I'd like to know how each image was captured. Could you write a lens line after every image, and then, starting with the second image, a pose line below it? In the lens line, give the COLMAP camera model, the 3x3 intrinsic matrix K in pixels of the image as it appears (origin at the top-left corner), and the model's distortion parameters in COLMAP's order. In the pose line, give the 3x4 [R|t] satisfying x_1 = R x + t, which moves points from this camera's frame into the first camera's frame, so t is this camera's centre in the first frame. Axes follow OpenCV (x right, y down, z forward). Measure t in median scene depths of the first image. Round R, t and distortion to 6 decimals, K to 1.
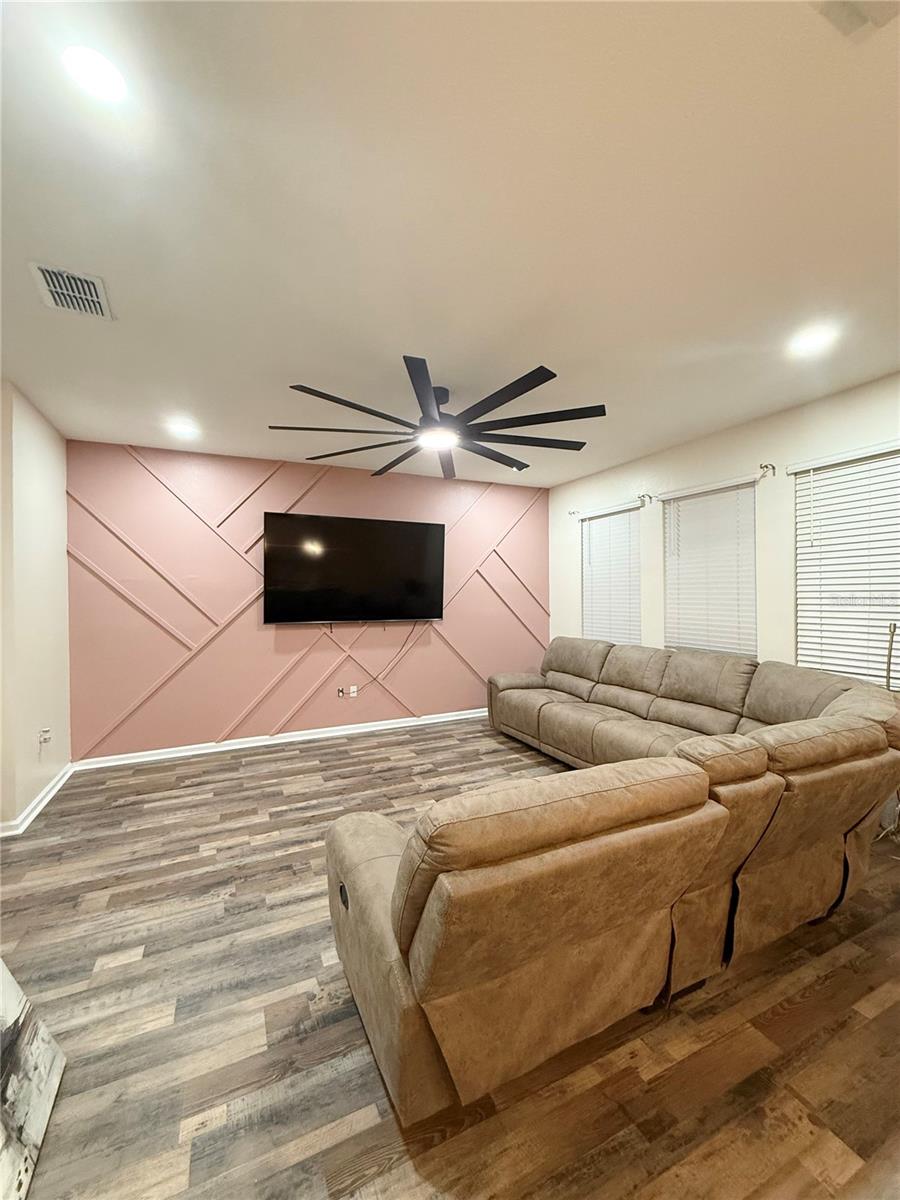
lens RADIAL K [[478.3, 0, 451.4], [0, 478.3, 597.4], [0, 0, 1]] dist [0.000836, -0.000174]
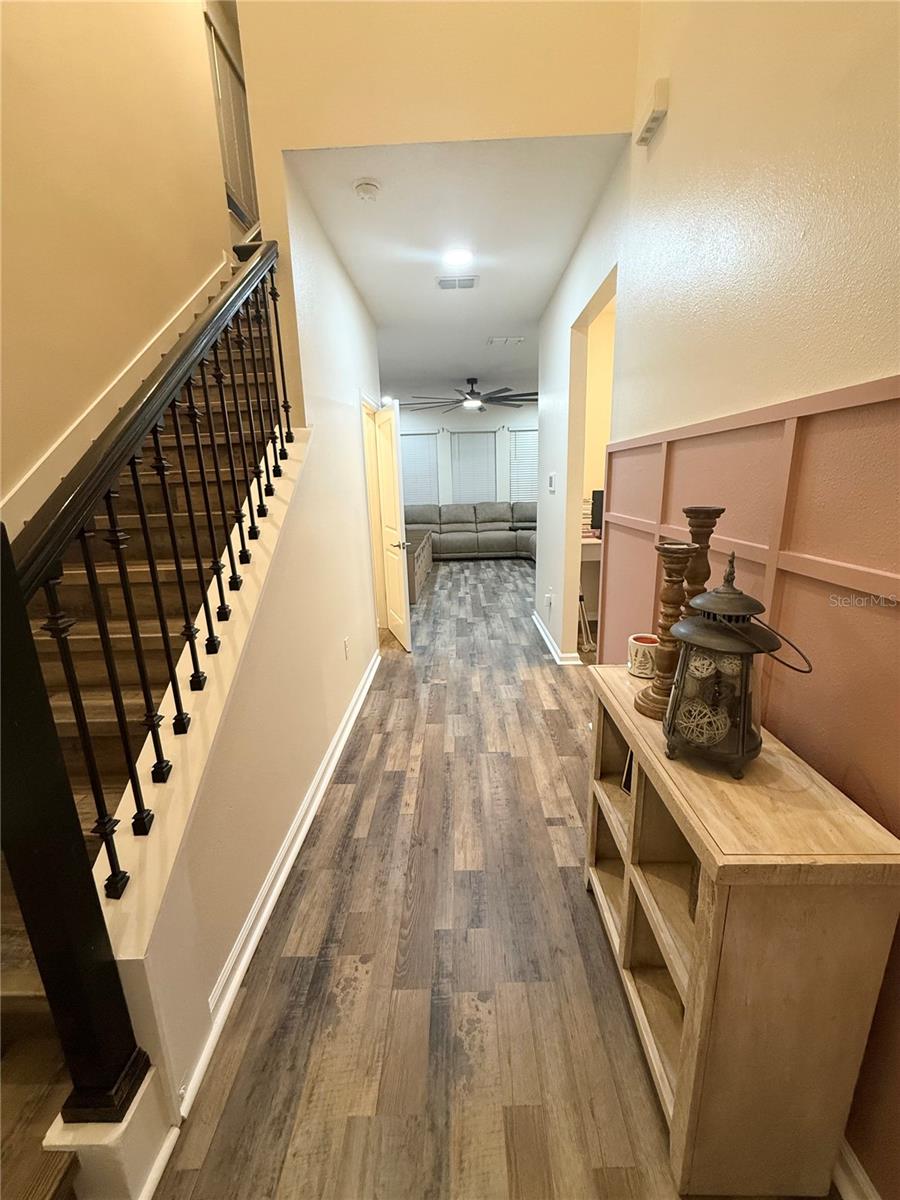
lens RADIAL K [[478.3, 0, 451.4], [0, 478.3, 597.4], [0, 0, 1]] dist [0.000836, -0.000174]
pose [[0.438002, -0.219844, 0.871678, -1.646227], [0.033503, 0.972955, 0.228552, 0.019302], [-0.898349, -0.070902, 0.433522, 0.065464]]
